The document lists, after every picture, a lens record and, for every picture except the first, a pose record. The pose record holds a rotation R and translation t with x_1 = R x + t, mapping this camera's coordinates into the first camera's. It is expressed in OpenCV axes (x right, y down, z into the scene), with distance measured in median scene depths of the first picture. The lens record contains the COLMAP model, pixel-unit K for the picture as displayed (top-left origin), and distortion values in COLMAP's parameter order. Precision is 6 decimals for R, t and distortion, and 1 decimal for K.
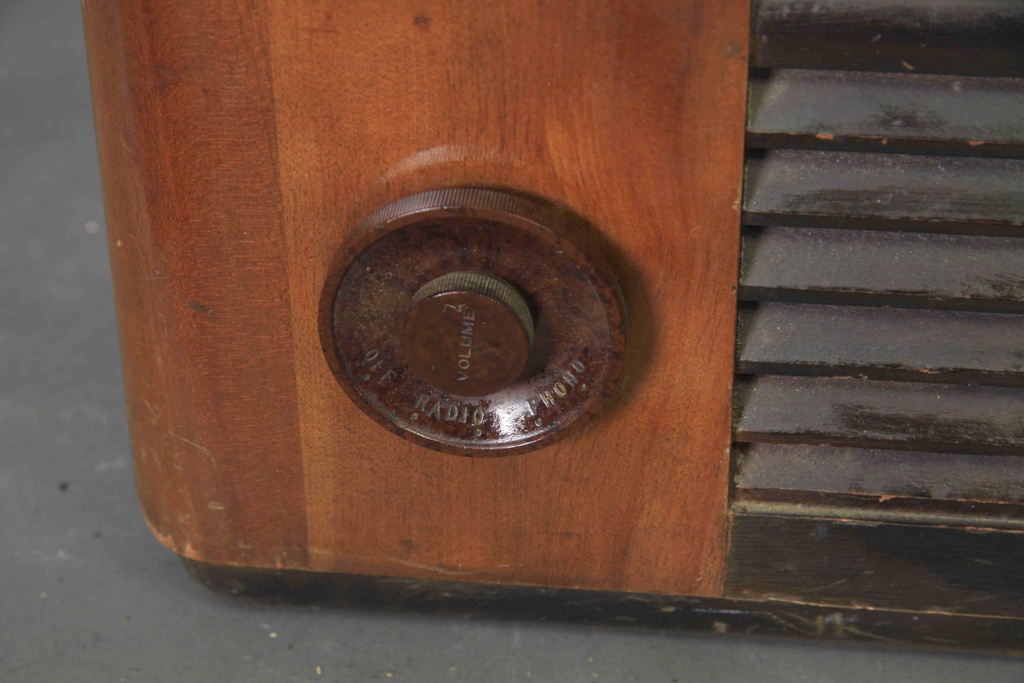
lens RADIAL K [[2980.0, 0, 512.0], [0, 2980.0, 341.5], [0, 0, 1]] dist [0.171253, 0.497434]
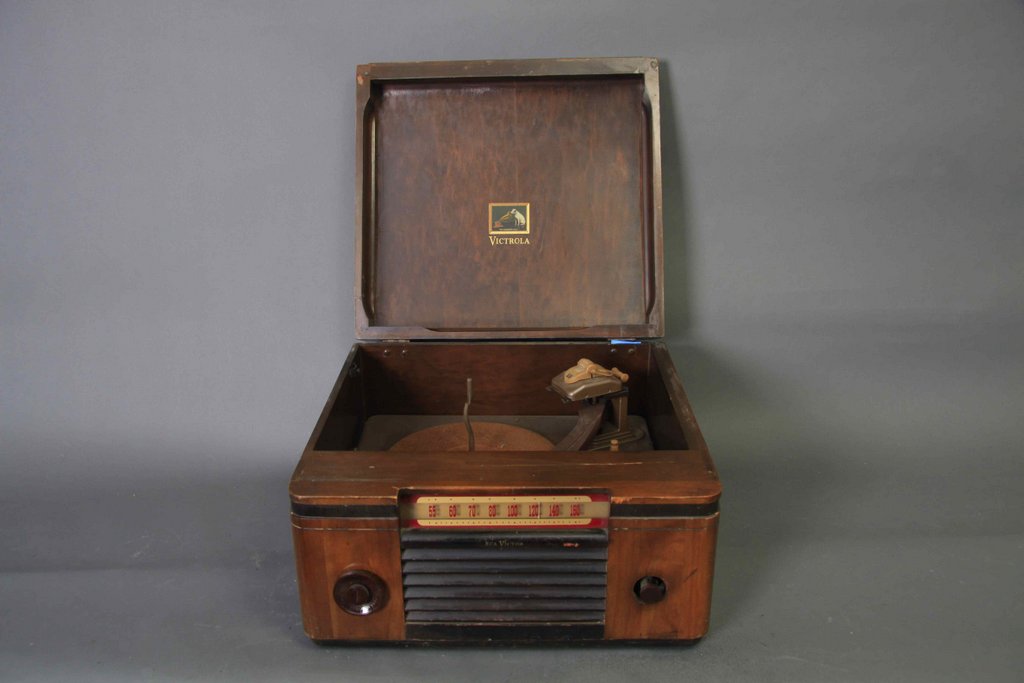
lens RADIAL K [[974.5, 0, 512.0], [0, 974.5, 341.5], [0, 0, 1]] dist [-0.108348, 0.001002]
pose [[0.995555, -0.030049, 0.089261, 0.133240], [0.053305, 0.961108, -0.270981, 0.049158], [-0.077647, 0.274534, 0.958437, -1.006891]]
